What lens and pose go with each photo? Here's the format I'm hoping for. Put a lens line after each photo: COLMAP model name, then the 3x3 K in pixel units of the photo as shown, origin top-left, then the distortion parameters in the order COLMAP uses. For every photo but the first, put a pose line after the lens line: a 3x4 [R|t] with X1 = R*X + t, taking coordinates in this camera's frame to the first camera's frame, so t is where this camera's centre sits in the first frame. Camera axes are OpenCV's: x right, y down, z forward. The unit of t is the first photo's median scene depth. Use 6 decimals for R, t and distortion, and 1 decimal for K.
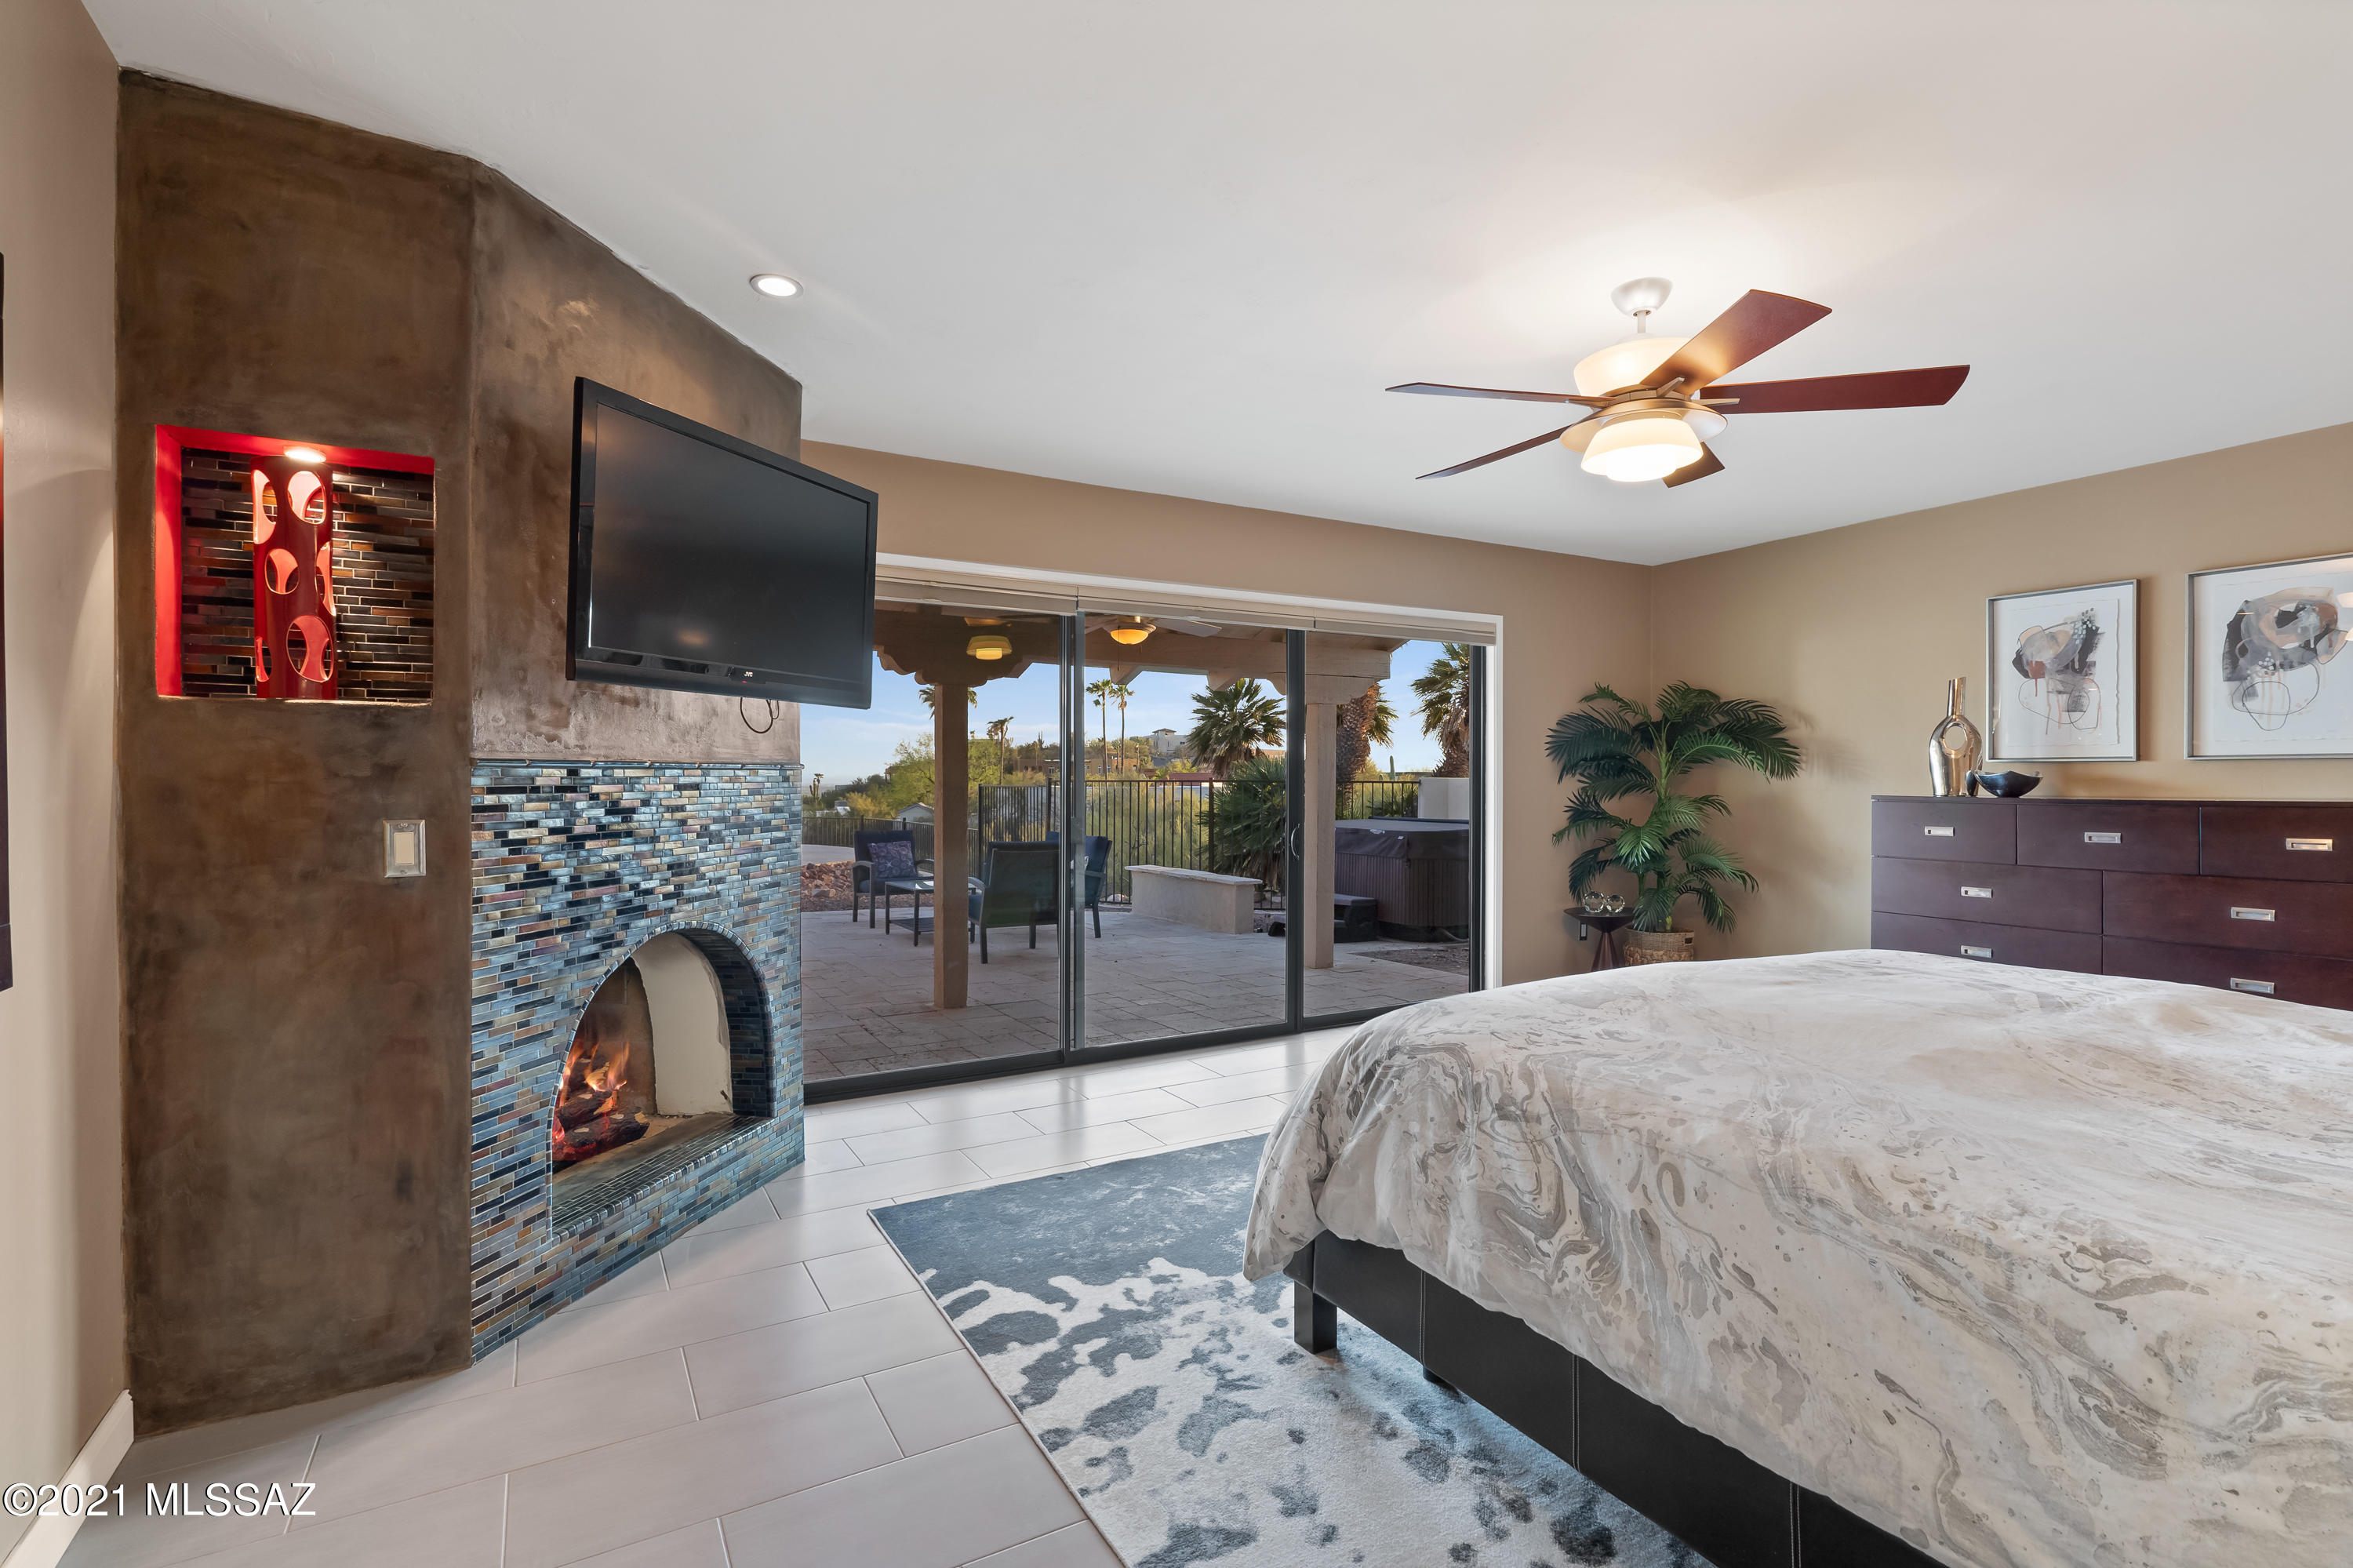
lens RADIAL K [[1099.7, 0, 1175.1], [0, 1099.7, 774.6], [0, 0, 1]] dist [-0.003550, -0.000258]
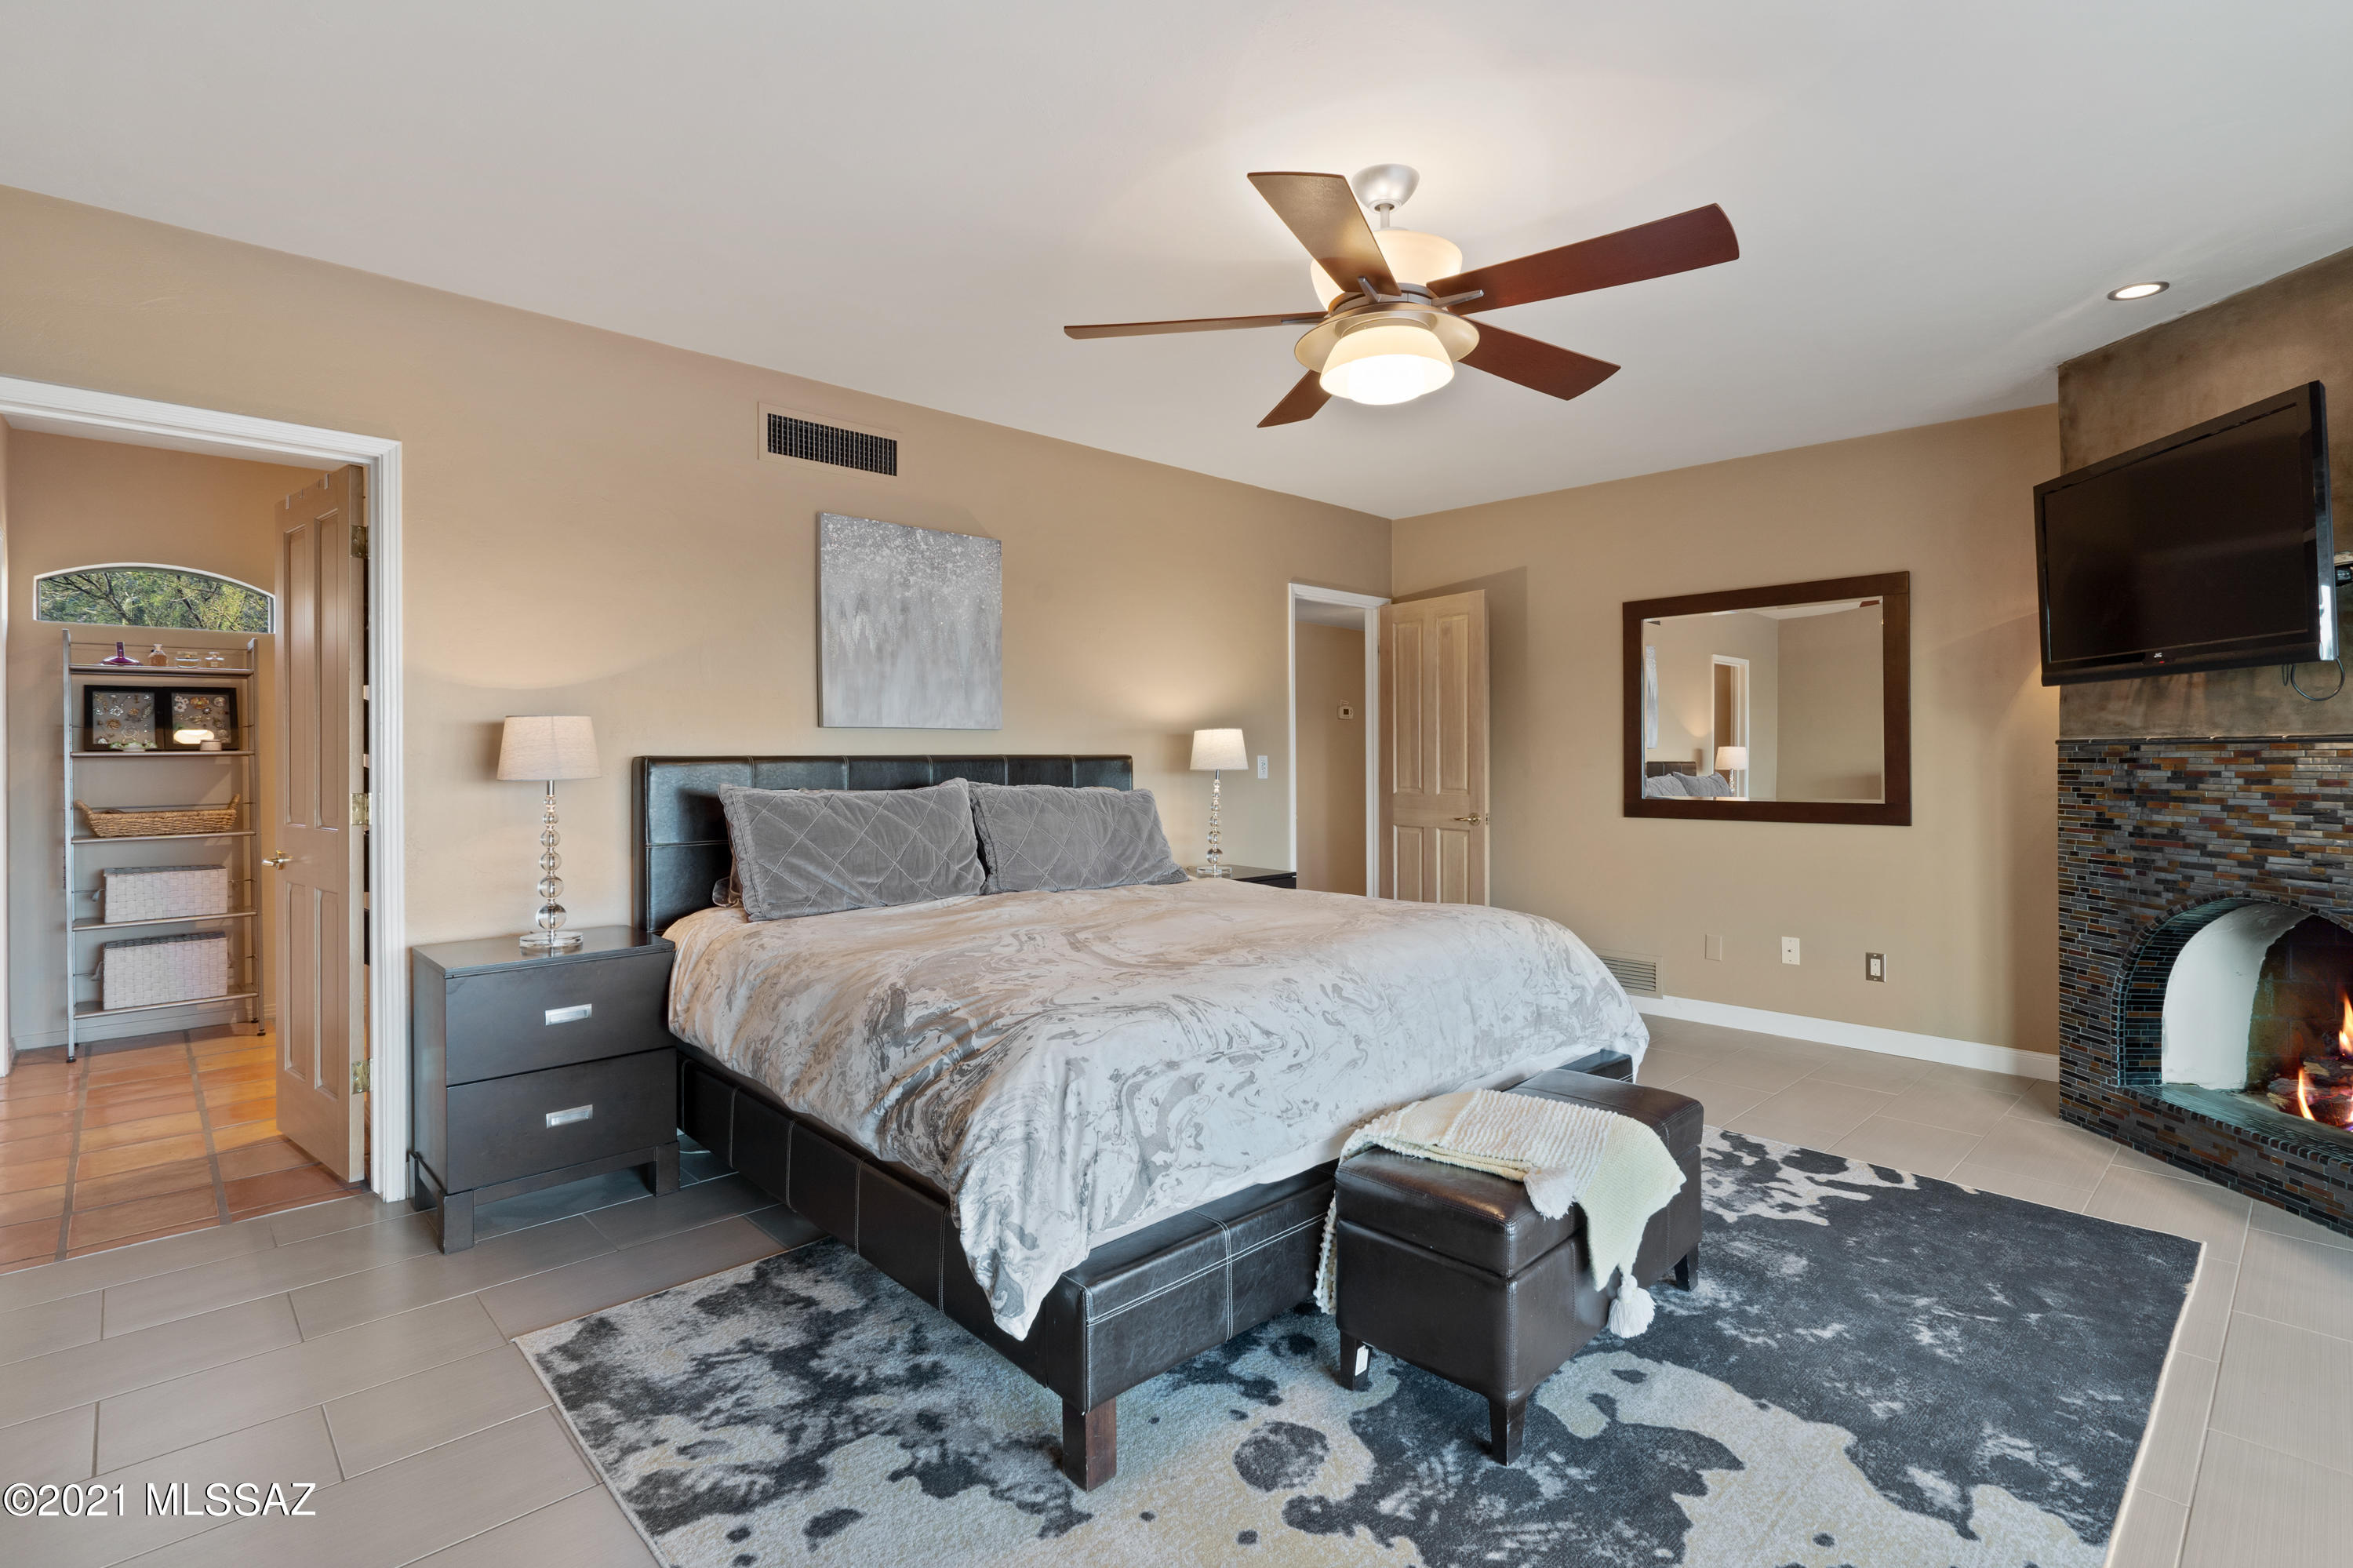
lens RADIAL K [[1099.7, 0, 1177.6], [0, 1099.7, 762.3], [0, 0, 1]] dist [-0.003550, -0.000258]
pose [[-0.973520, 0.001469, -0.228596, 0.867797], [0.001078, 0.999998, 0.001834, 0.011592], [0.228598, 0.001539, -0.973520, 2.009102]]
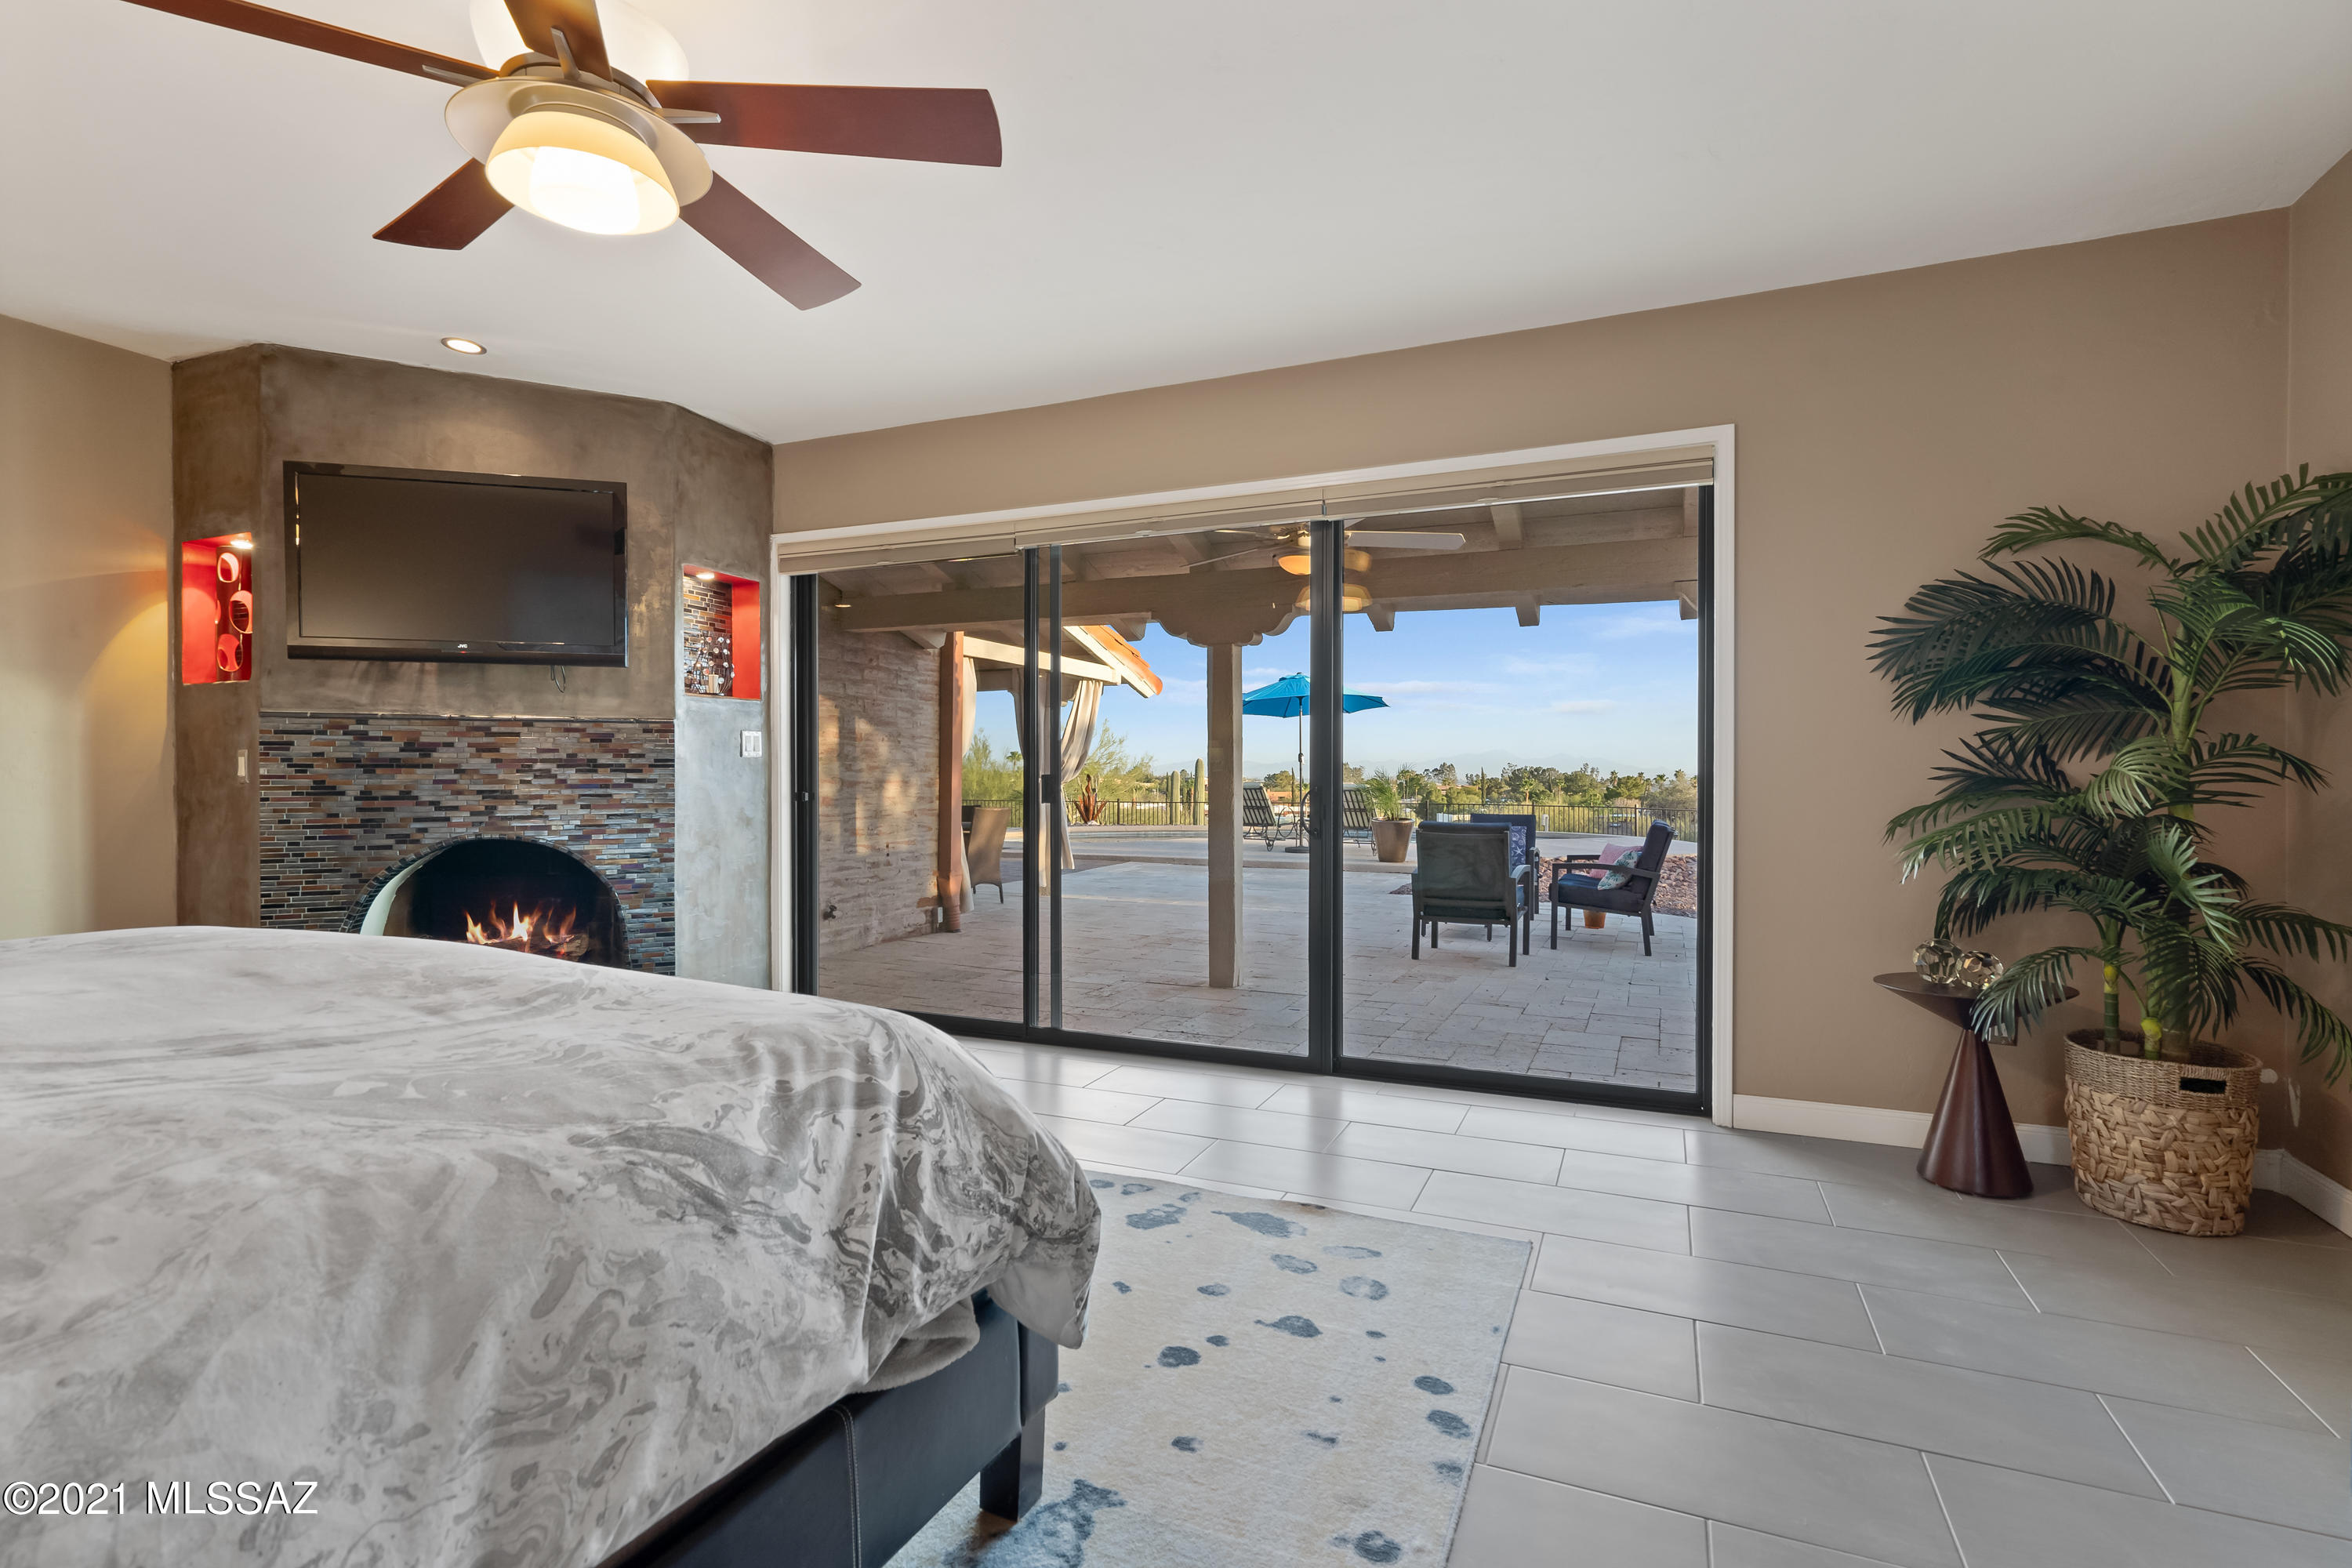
lens RADIAL K [[1099.2, 0, 1181.8], [0, 1099.2, 776.8], [0, 0, 1]] dist [-0.003550, -0.000258]
pose [[0.595792, -0.001876, -0.803137, 1.311571], [0.003442, 0.999994, 0.000218, 0.076052], [0.803132, -0.002894, 0.595795, 1.001294]]
